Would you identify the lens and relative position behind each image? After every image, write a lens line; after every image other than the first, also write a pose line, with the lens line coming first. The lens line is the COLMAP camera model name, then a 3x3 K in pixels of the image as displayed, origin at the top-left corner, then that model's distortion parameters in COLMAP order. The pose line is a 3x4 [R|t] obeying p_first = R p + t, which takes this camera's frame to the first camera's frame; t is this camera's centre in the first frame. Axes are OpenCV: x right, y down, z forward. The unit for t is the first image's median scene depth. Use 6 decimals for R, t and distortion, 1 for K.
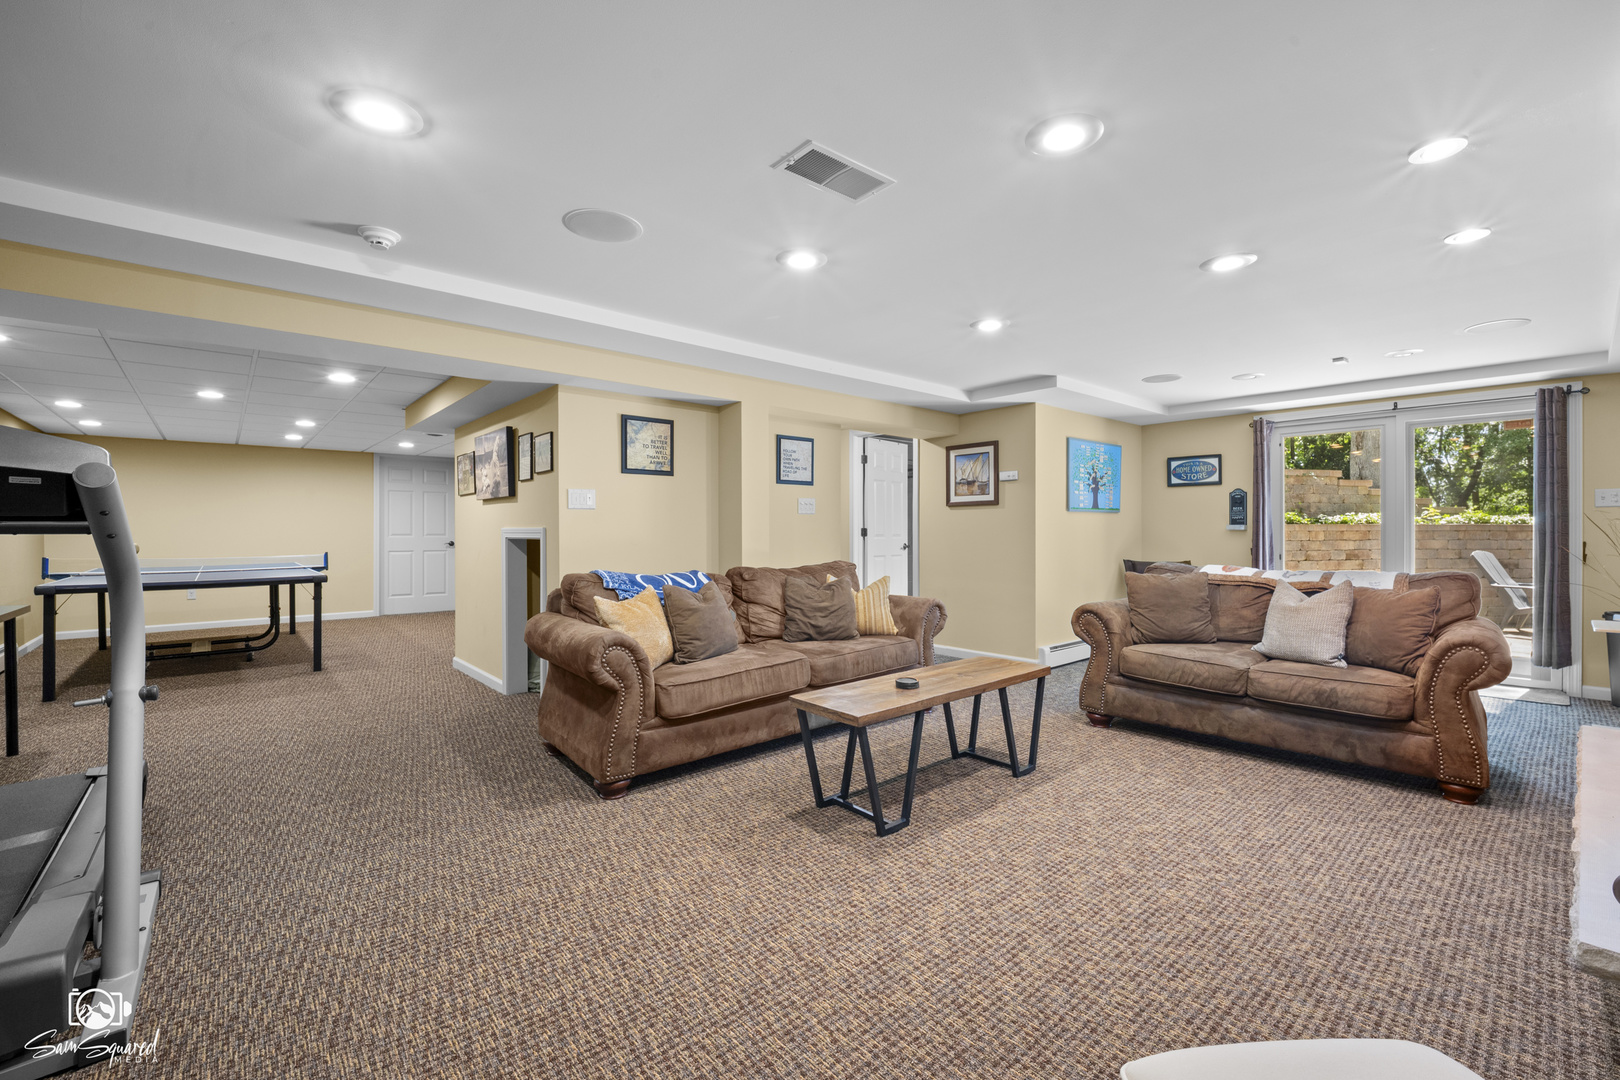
lens RADIAL K [[670.9, 0, 812.3], [0, 670.9, 537.0], [0, 0, 1]] dist [0.001606, -0.008313]
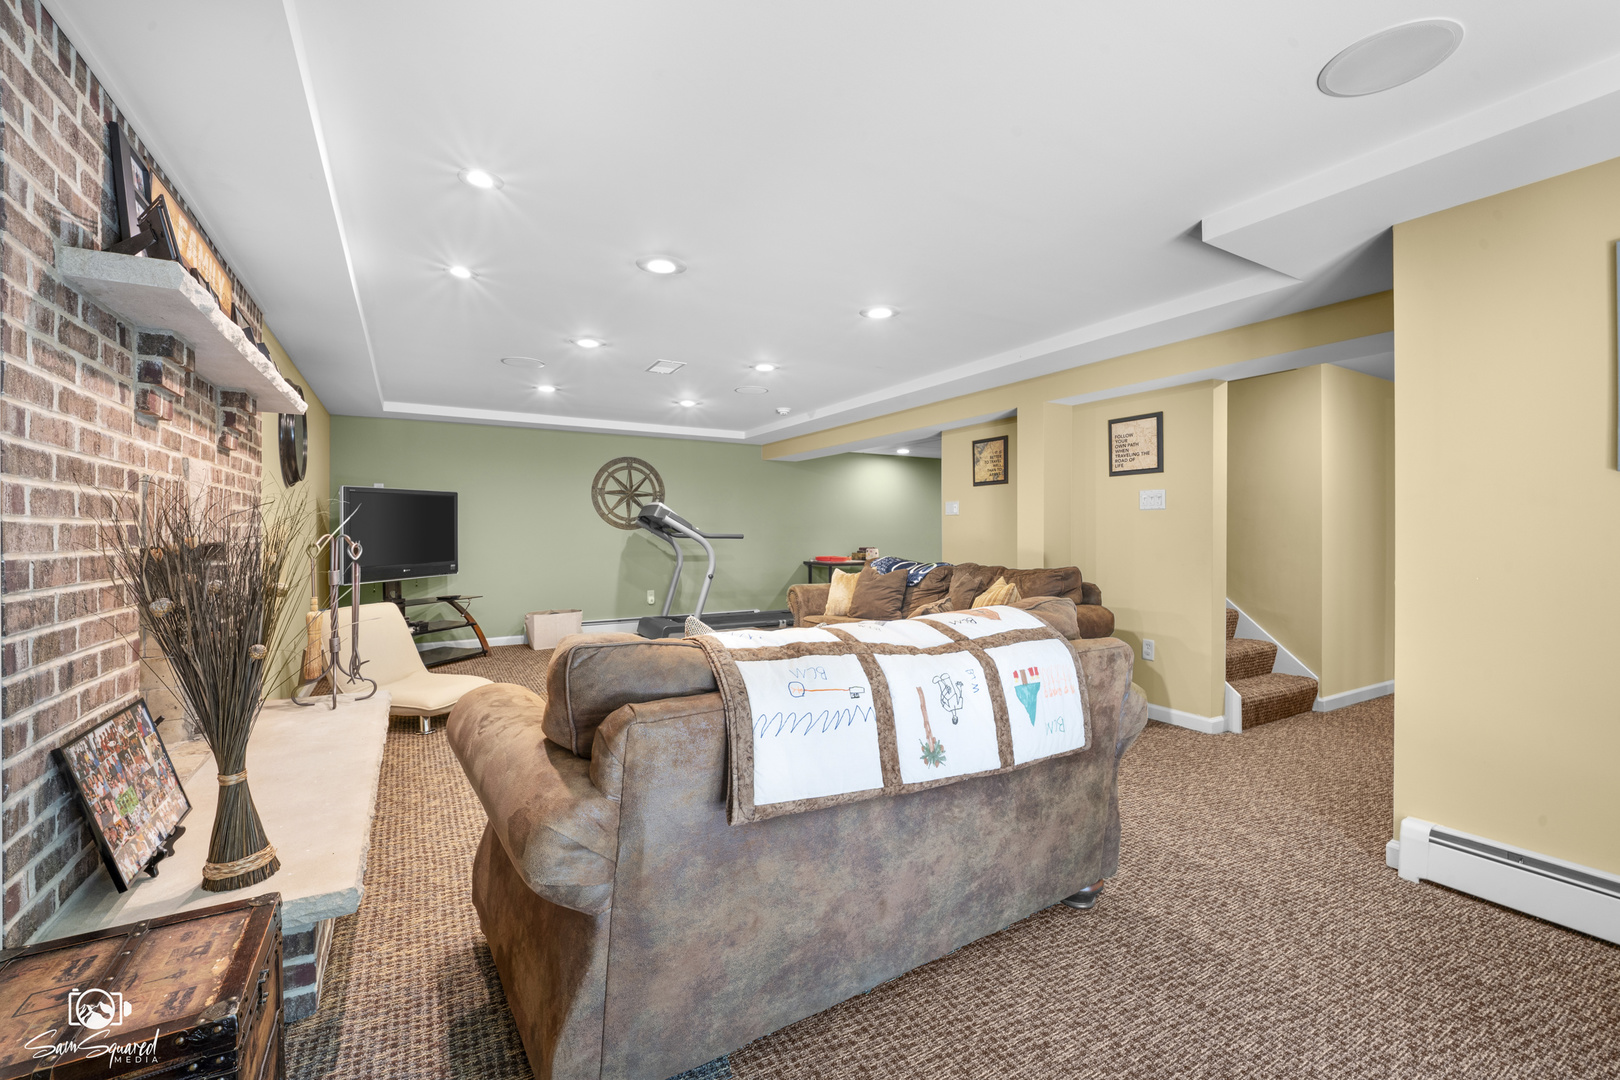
lens RADIAL K [[670.9, 0, 812.2], [0, 670.9, 534.3], [0, 0, 1]] dist [0.001606, -0.008313]
pose [[-0.183934, 0.007702, -0.982908, 0.988375], [-0.002063, 0.999964, 0.008221, -0.013591], [0.982936, 0.003540, -0.183912, 0.892239]]
